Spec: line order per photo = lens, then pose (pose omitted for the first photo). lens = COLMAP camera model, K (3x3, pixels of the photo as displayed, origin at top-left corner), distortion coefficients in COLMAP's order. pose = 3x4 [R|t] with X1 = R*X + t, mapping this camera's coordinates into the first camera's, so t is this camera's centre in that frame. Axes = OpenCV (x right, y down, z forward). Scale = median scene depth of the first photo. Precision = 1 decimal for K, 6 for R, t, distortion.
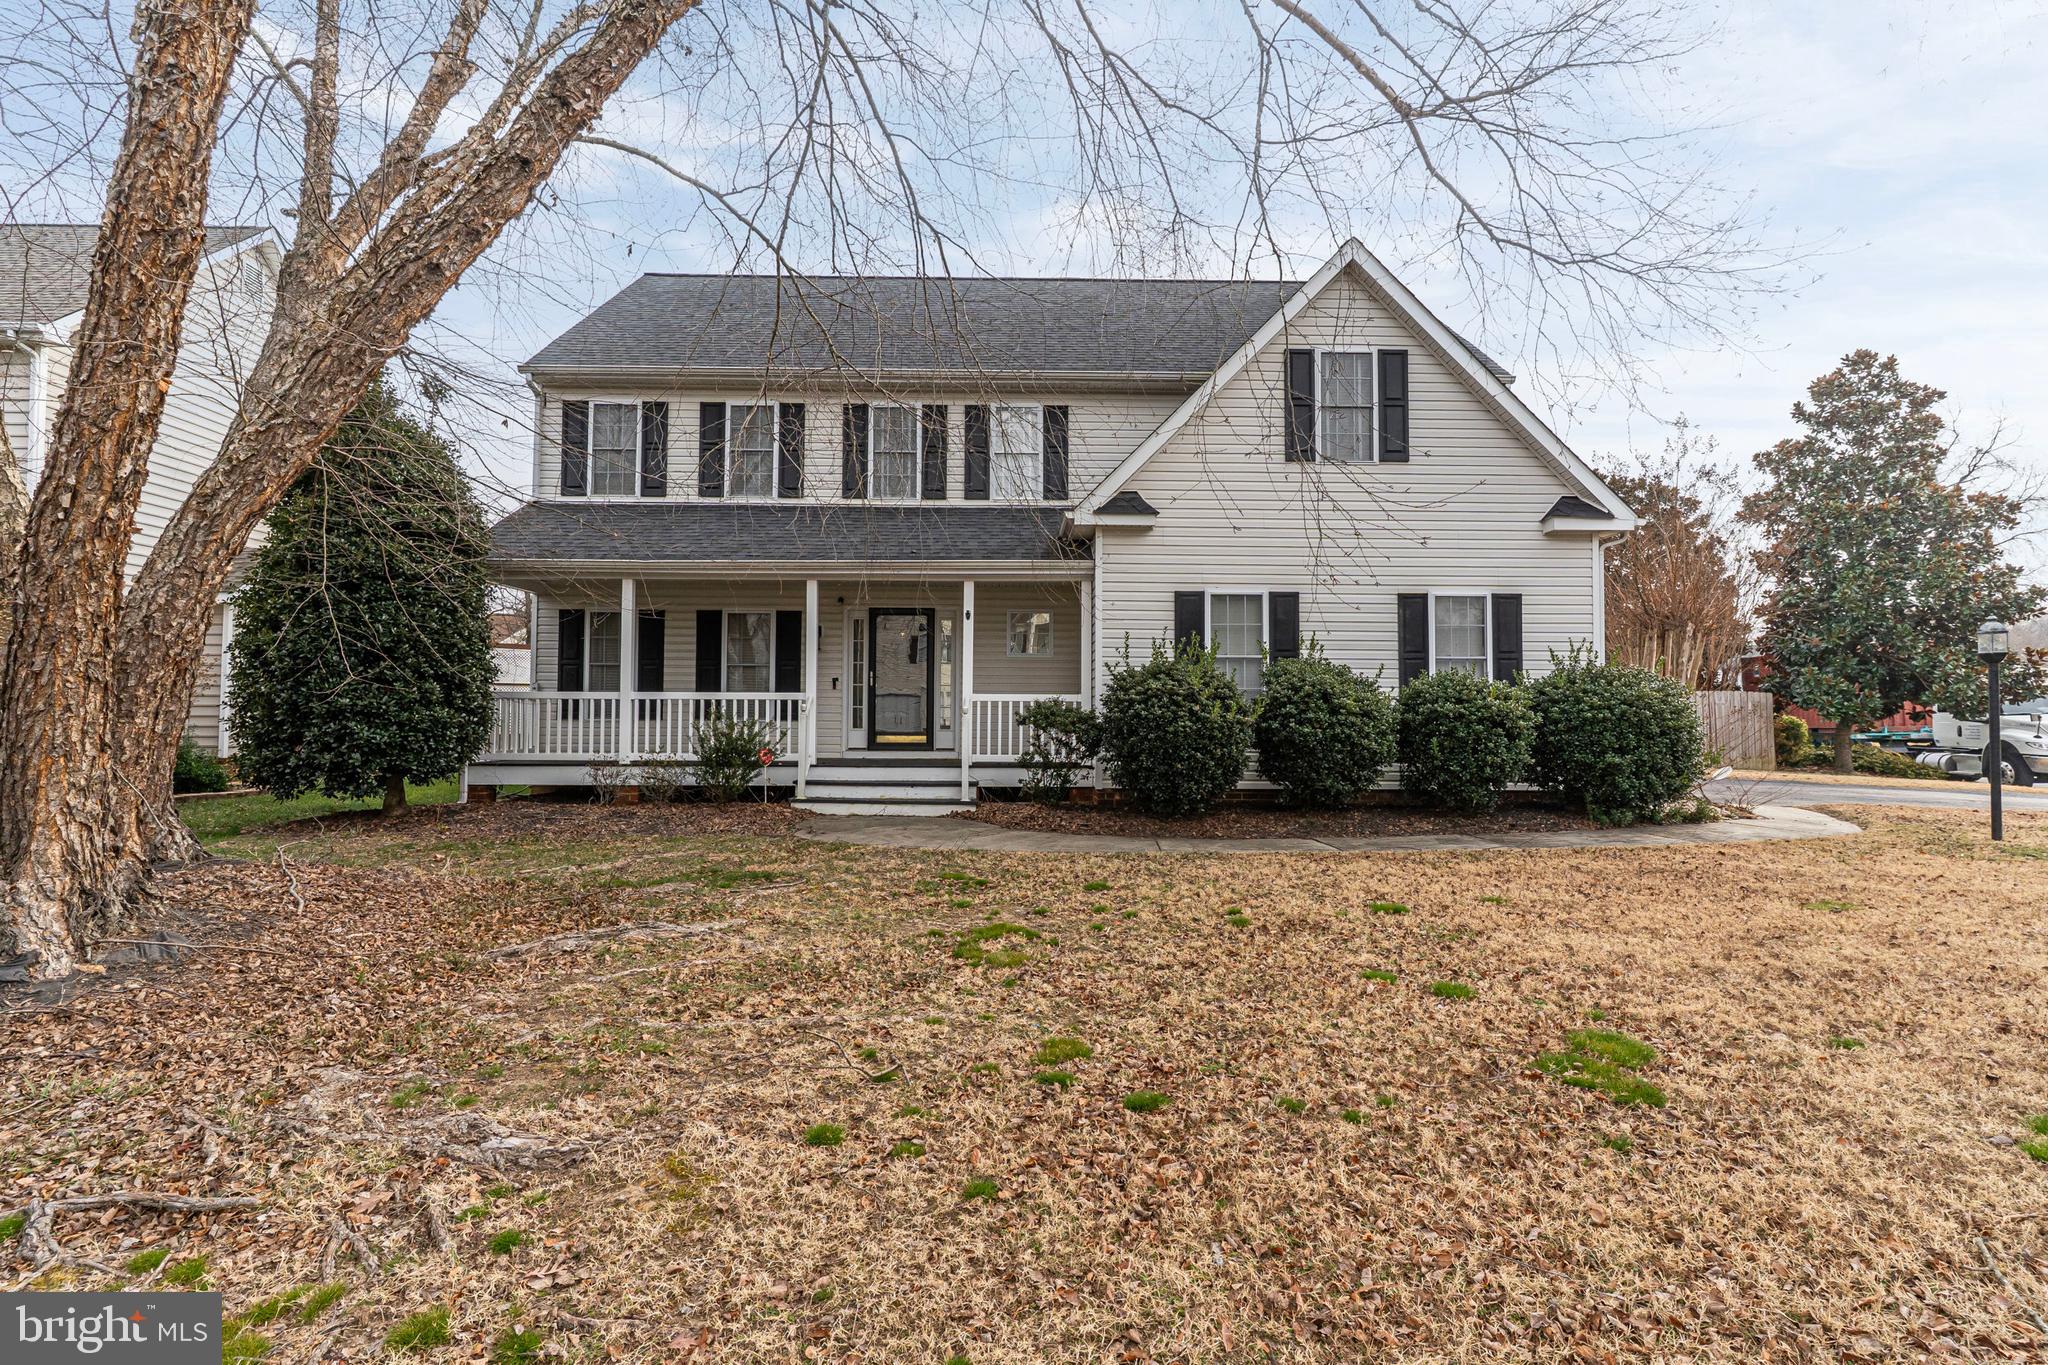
lens RADIAL K [[975.5, 0, 1018.8], [0, 975.5, 684.1], [0, 0, 1]] dist [0.004223, 0.001168]
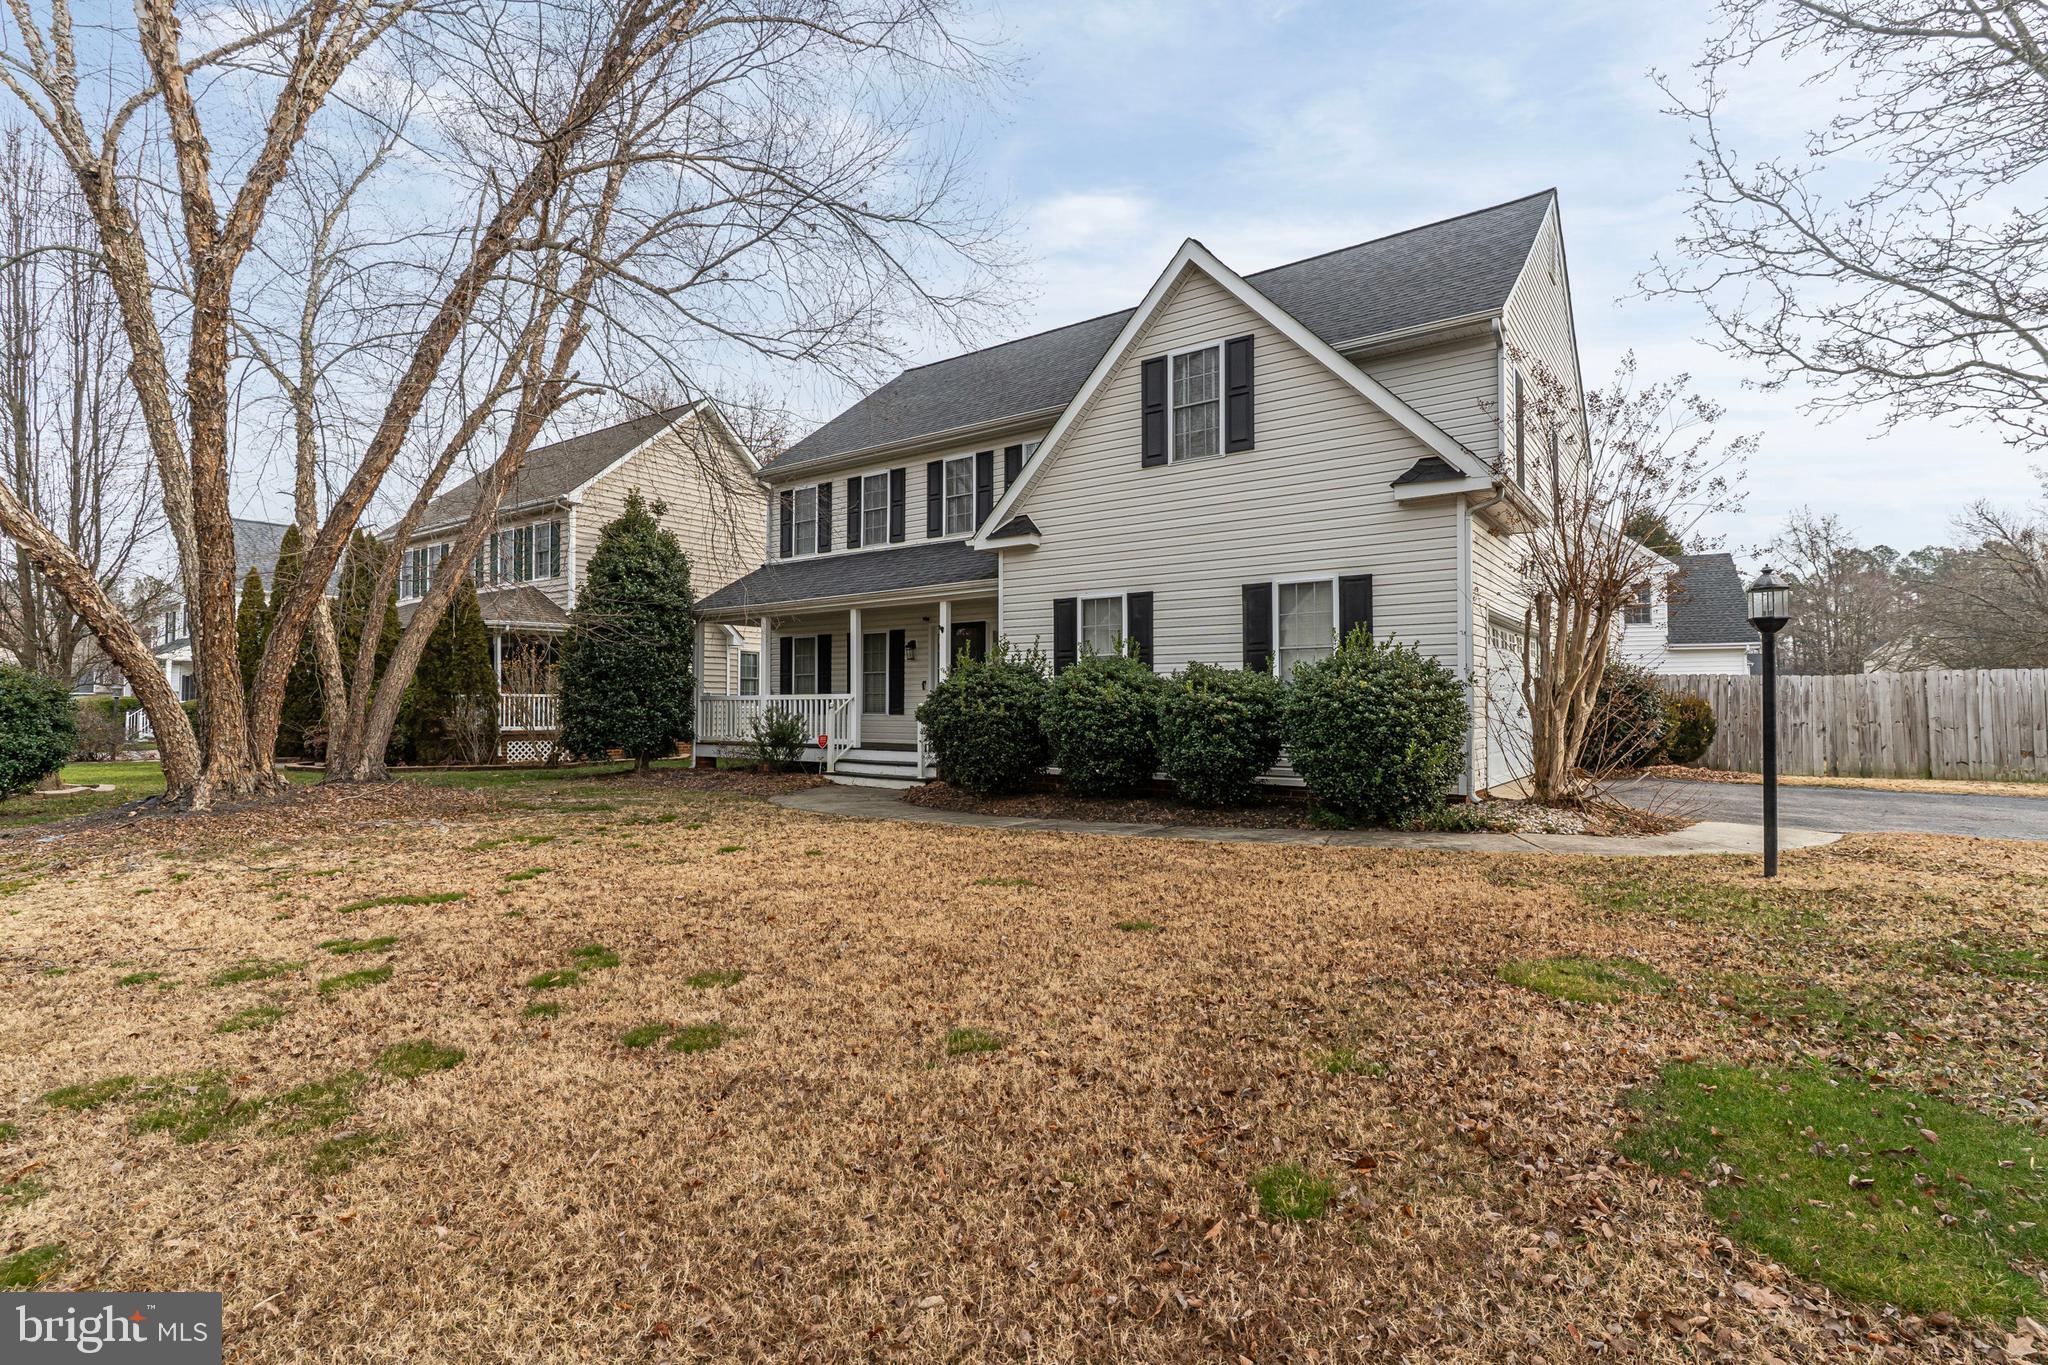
lens RADIAL K [[975.5, 0, 1018.8], [0, 975.5, 684.1], [0, 0, 1]] dist [0.004223, 0.001168]
pose [[0.794560, -0.020500, -0.606840, 1.038076], [0.027382, 0.999623, 0.002083, -0.001153], [0.606568, -0.018272, 0.794822, 0.099152]]
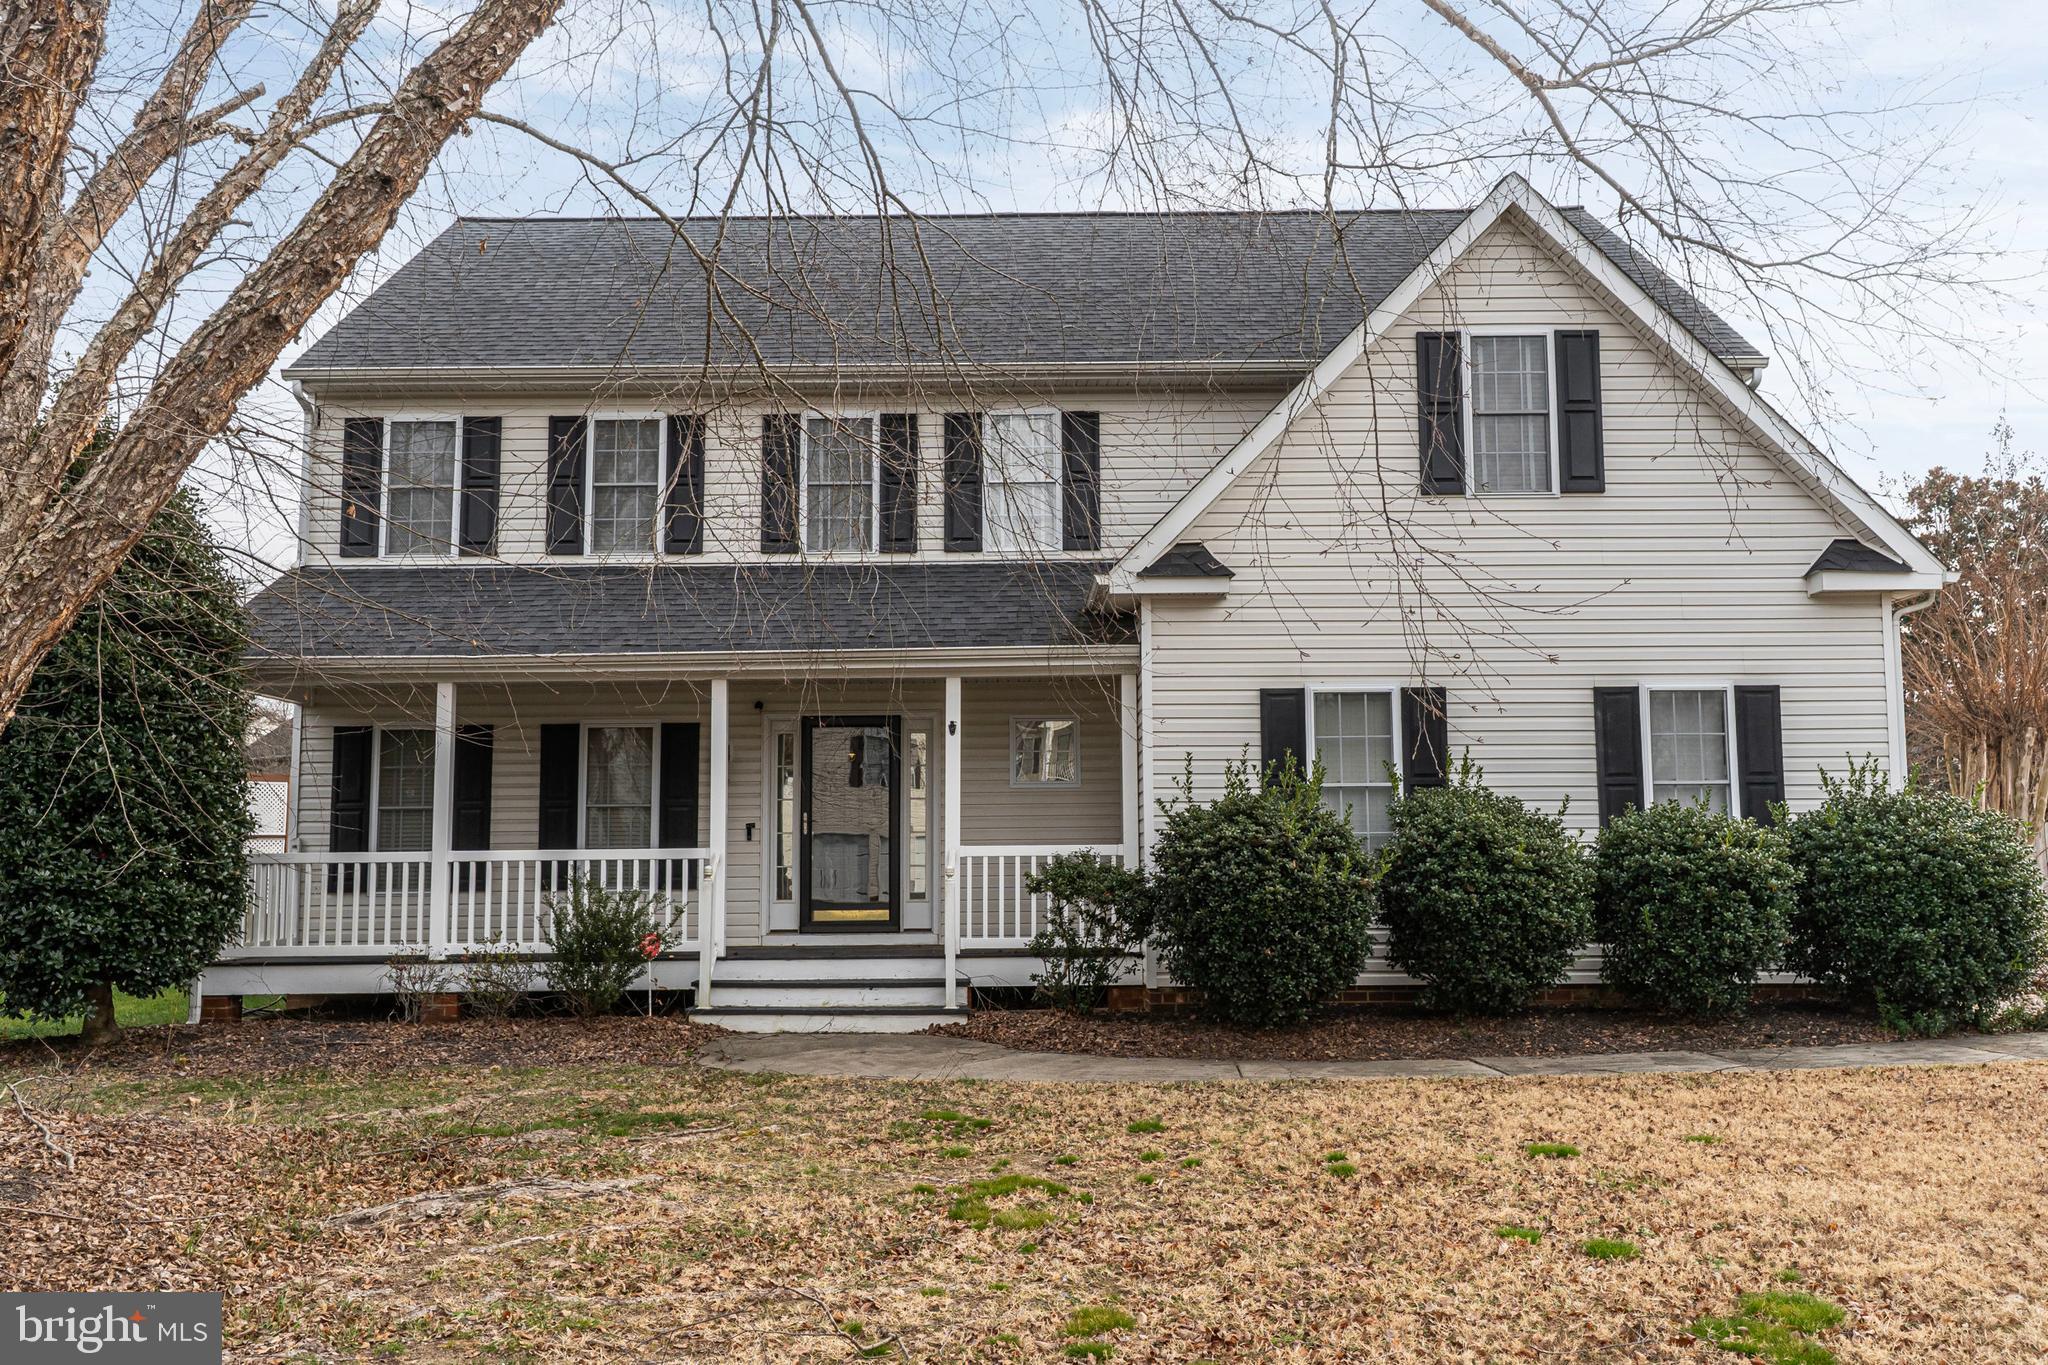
lens RADIAL K [[1560.4, 0, 1013.7], [0, 1560.4, 729.0], [0, 0, 1]] dist [0.035688, -0.007011]
pose [[0.999881, -0.013456, -0.007582, -0.002249], [0.012987, 0.998182, -0.058857, -0.009137], [0.008360, 0.058751, 0.998238, -0.092916]]
